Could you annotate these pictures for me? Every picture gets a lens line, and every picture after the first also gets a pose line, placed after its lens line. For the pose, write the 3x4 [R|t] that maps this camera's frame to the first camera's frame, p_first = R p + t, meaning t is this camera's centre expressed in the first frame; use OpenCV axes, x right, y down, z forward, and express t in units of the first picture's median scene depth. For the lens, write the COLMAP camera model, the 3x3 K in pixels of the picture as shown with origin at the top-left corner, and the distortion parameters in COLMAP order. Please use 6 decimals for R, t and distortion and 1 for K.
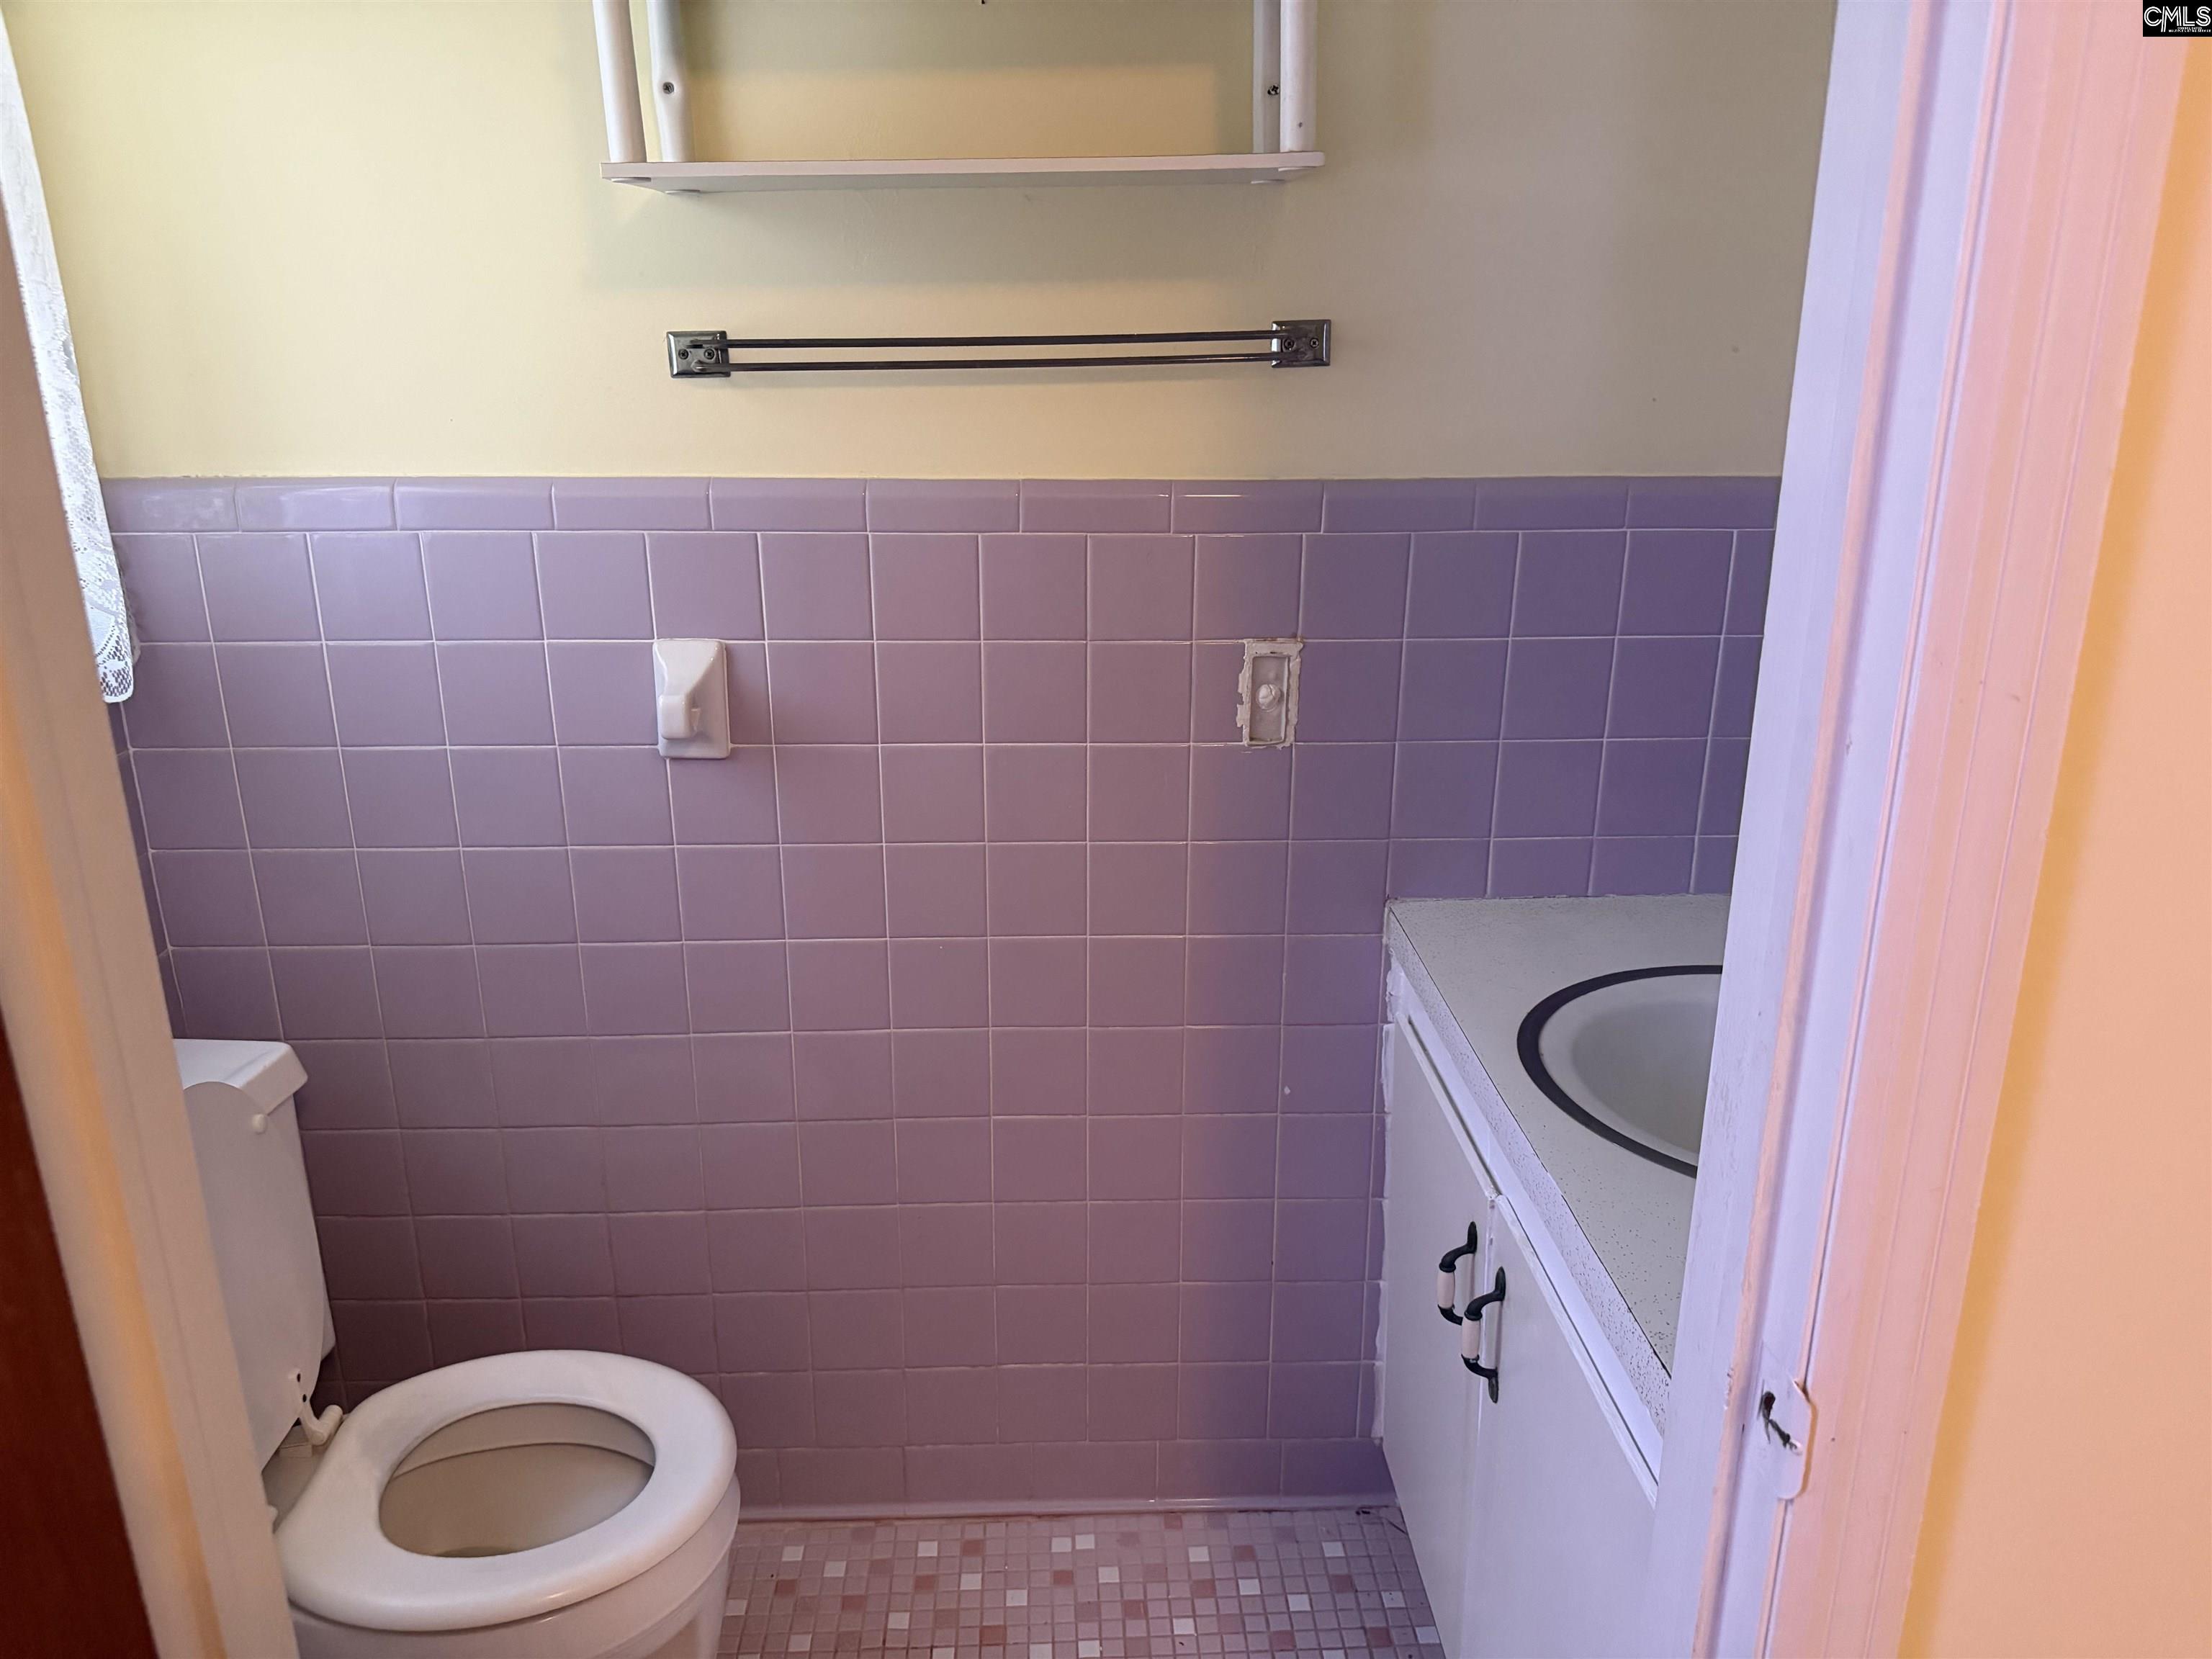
lens RADIAL K [[1557.6, 0, 1106.0], [0, 1557.6, 829.5], [0, 0, 1]] dist [0.108303, -0.143906]
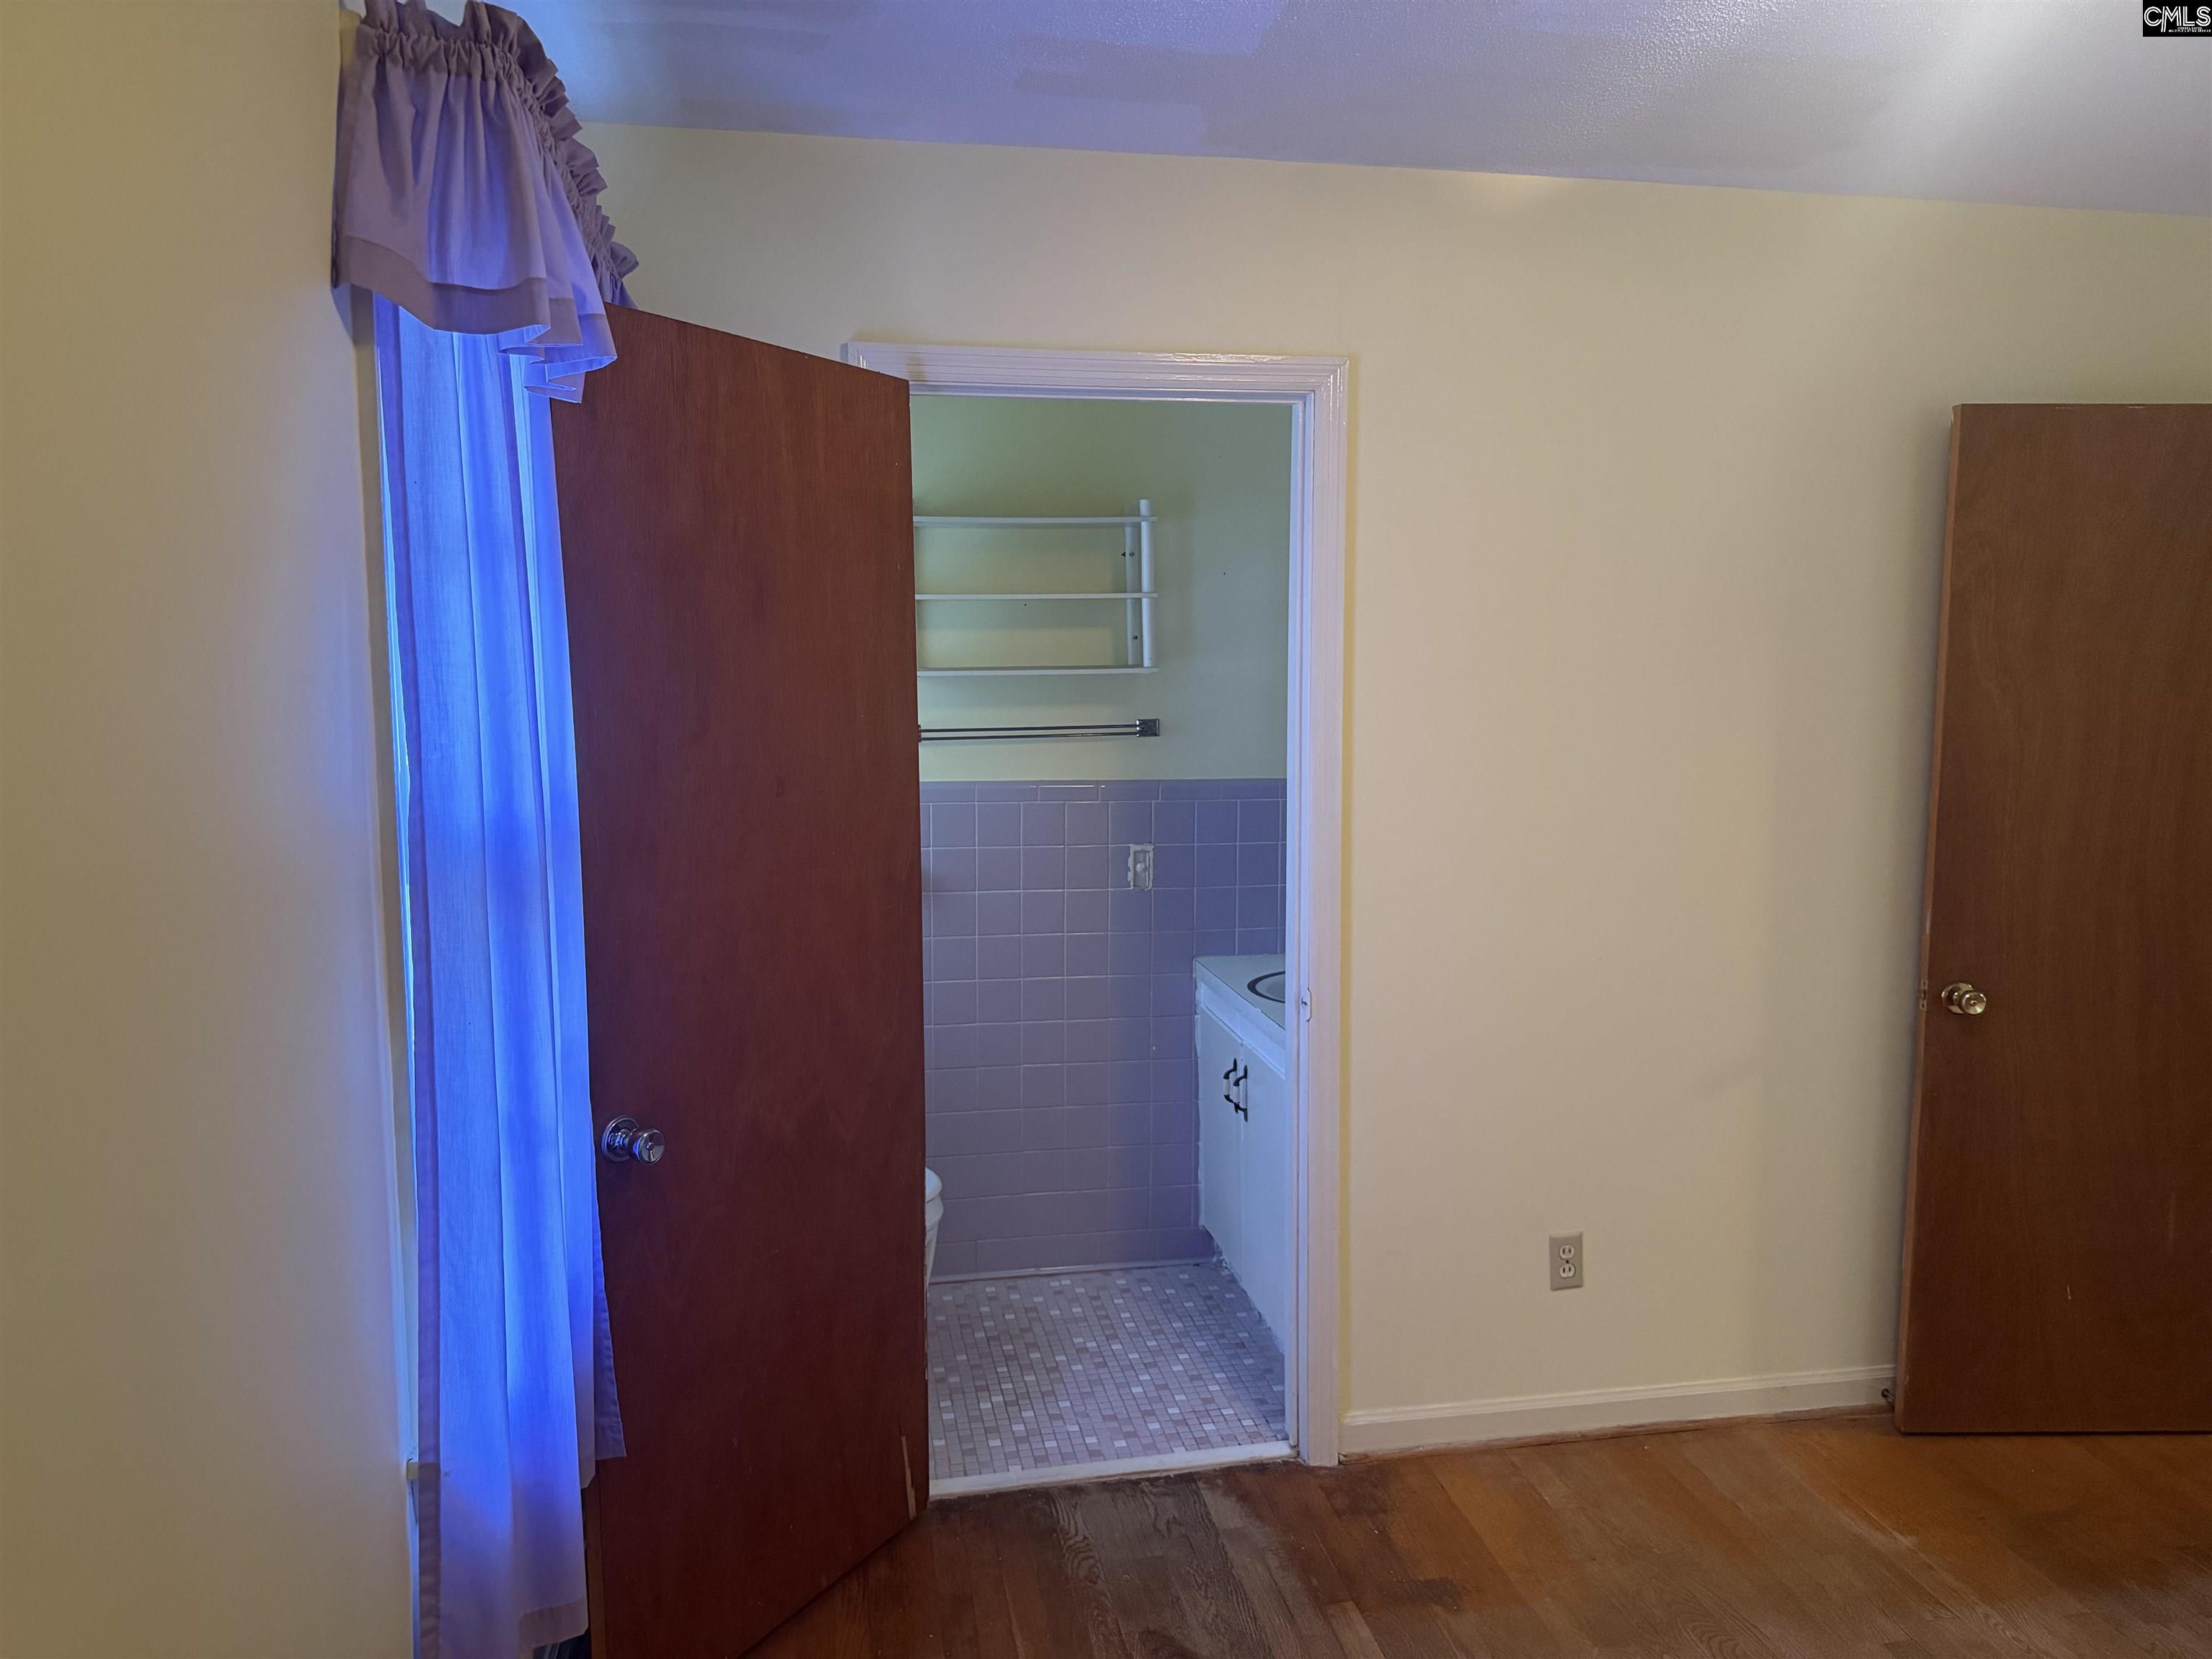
lens RADIAL K [[1601.7, 0, 1106.0], [0, 1601.7, 829.5], [0, 0, 1]] dist [-0.001263, -0.000394]
pose [[0.988919, -0.016278, 0.147560, -0.307473], [0.046526, 0.977878, -0.203936, 0.352383], [-0.140976, 0.208541, 0.967800, -1.367638]]
